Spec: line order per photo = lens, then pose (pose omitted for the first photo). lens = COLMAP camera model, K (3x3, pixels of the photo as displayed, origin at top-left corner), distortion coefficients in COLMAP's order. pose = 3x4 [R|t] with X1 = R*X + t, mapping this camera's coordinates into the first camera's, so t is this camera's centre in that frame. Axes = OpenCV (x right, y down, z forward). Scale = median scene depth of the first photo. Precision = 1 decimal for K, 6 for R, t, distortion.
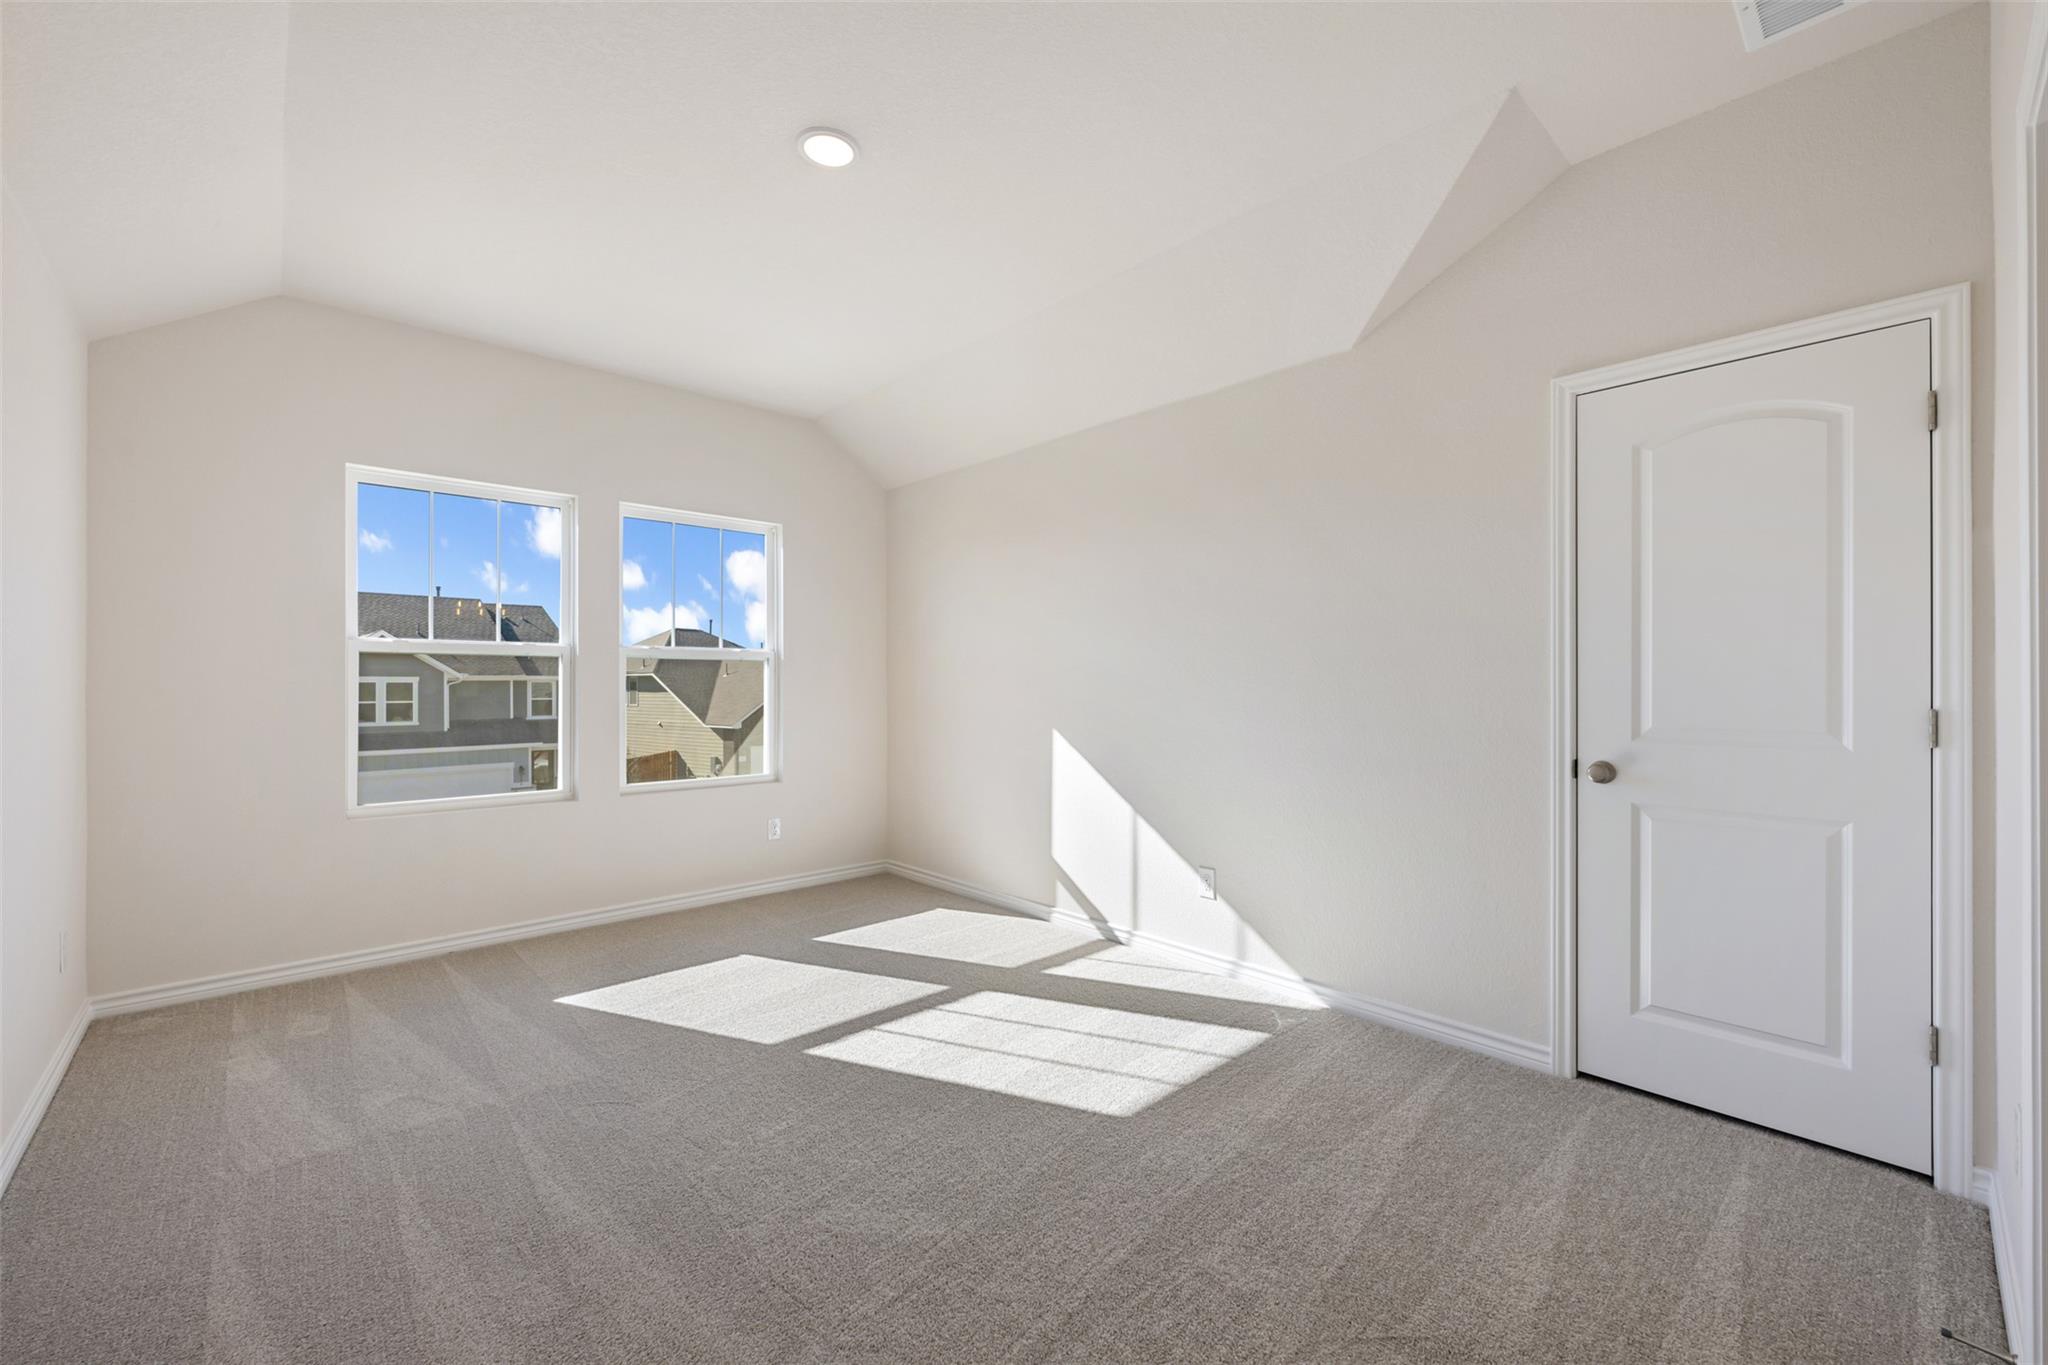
lens RADIAL K [[813.0, 0, 1028.5], [0, 813.0, 690.5], [0, 0, 1]] dist [-0.000742, -0.000060]
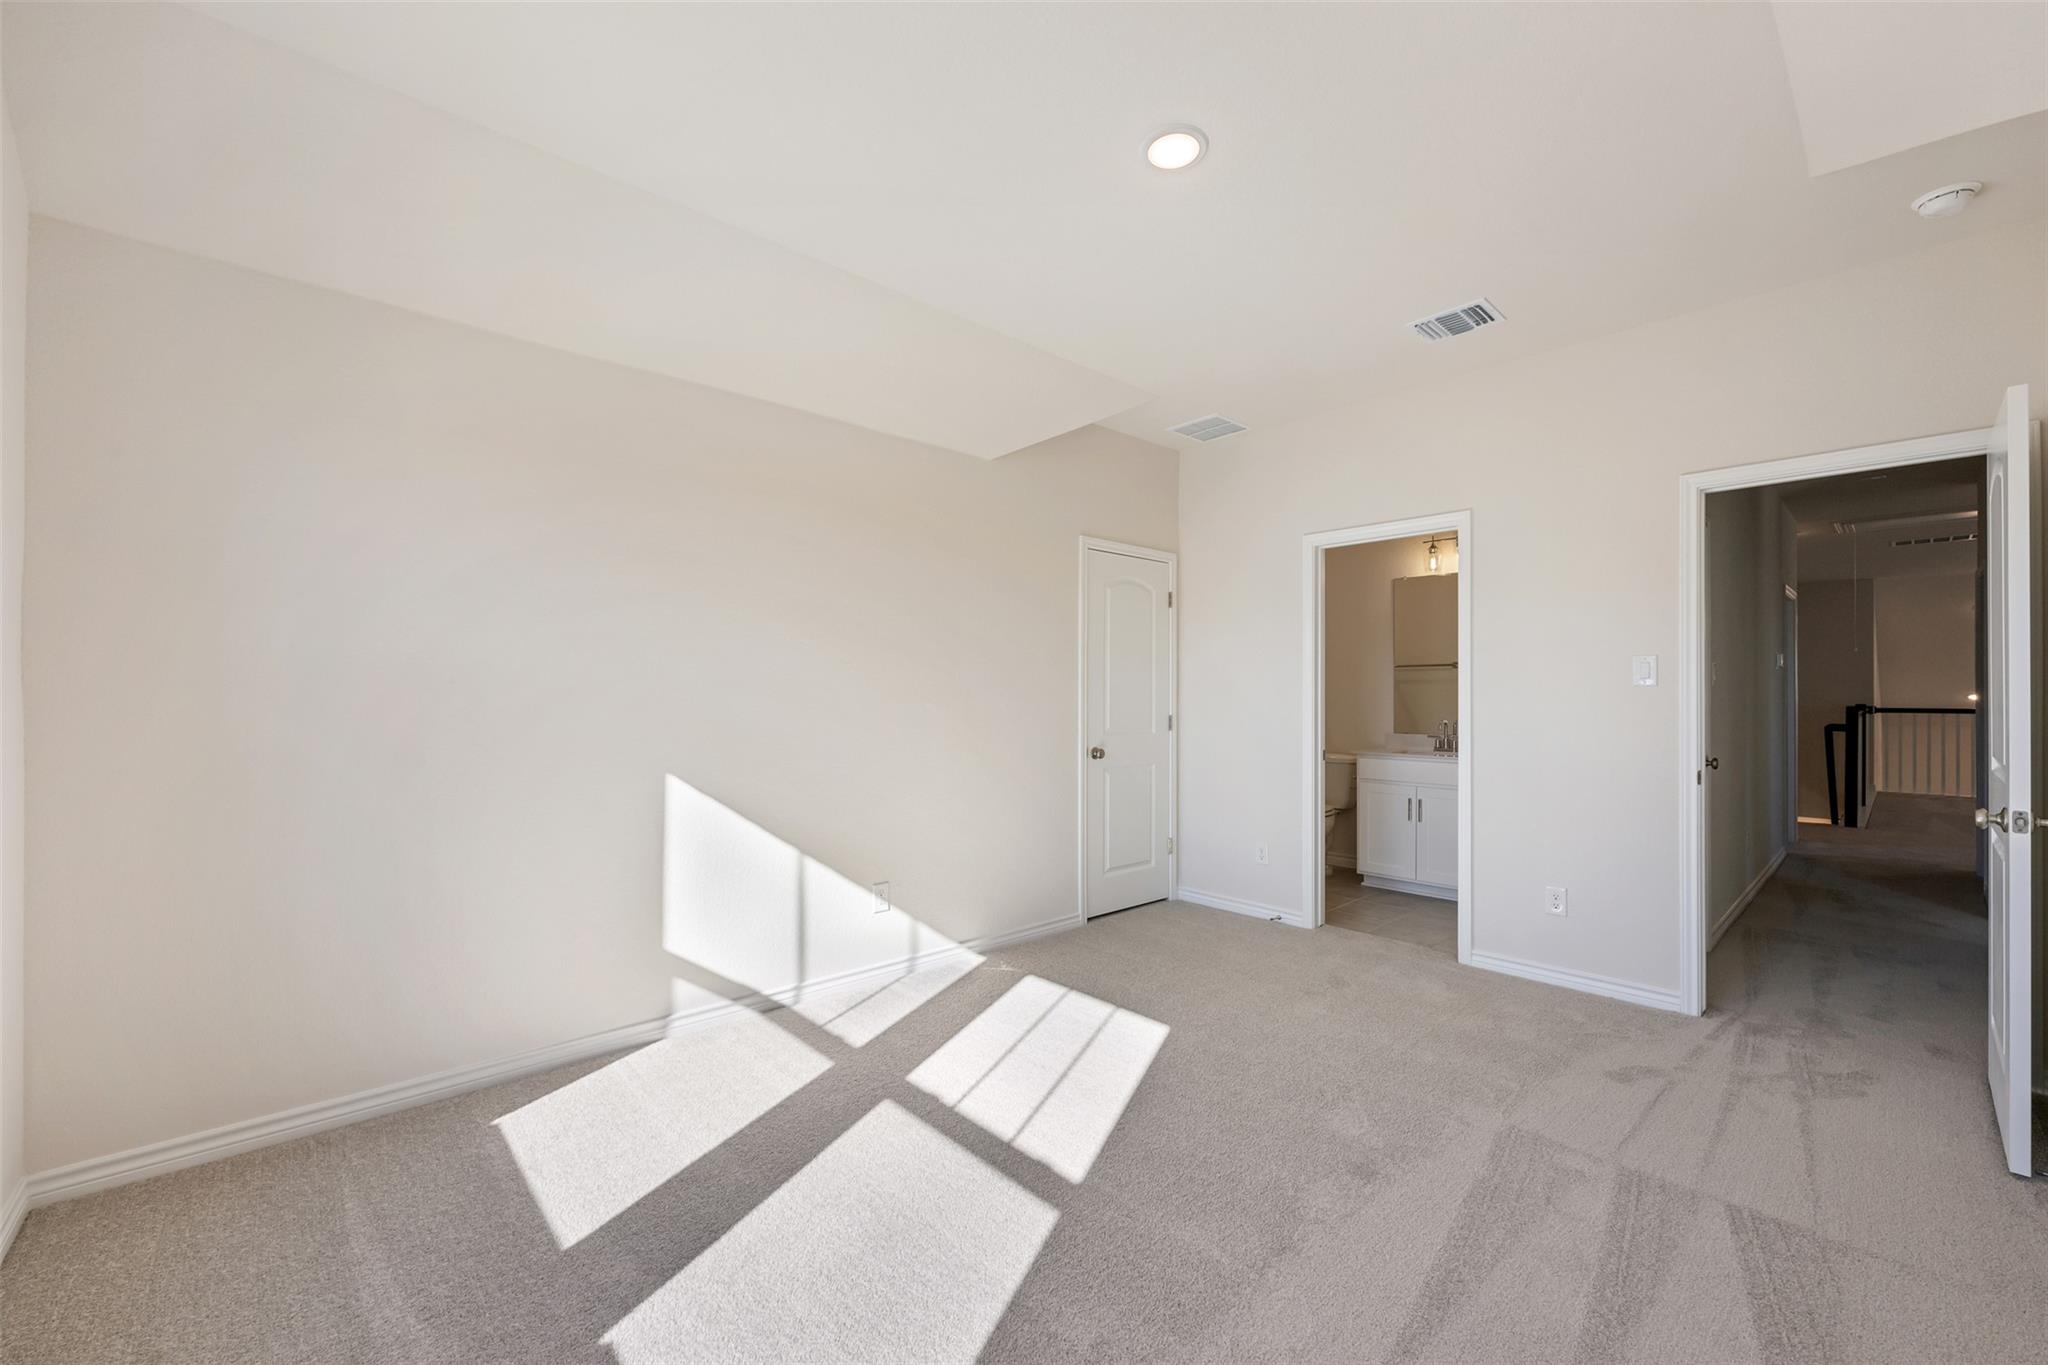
lens RADIAL K [[813.0, 0, 1025.3], [0, 813.0, 684.5], [0, 0, 1]] dist [-0.000742, -0.000060]
pose [[0.021568, 0.005099, 0.999754, -0.847746], [-0.000413, 0.999987, -0.005091, -0.034320], [-0.999767, -0.000303, 0.021570, 0.808938]]
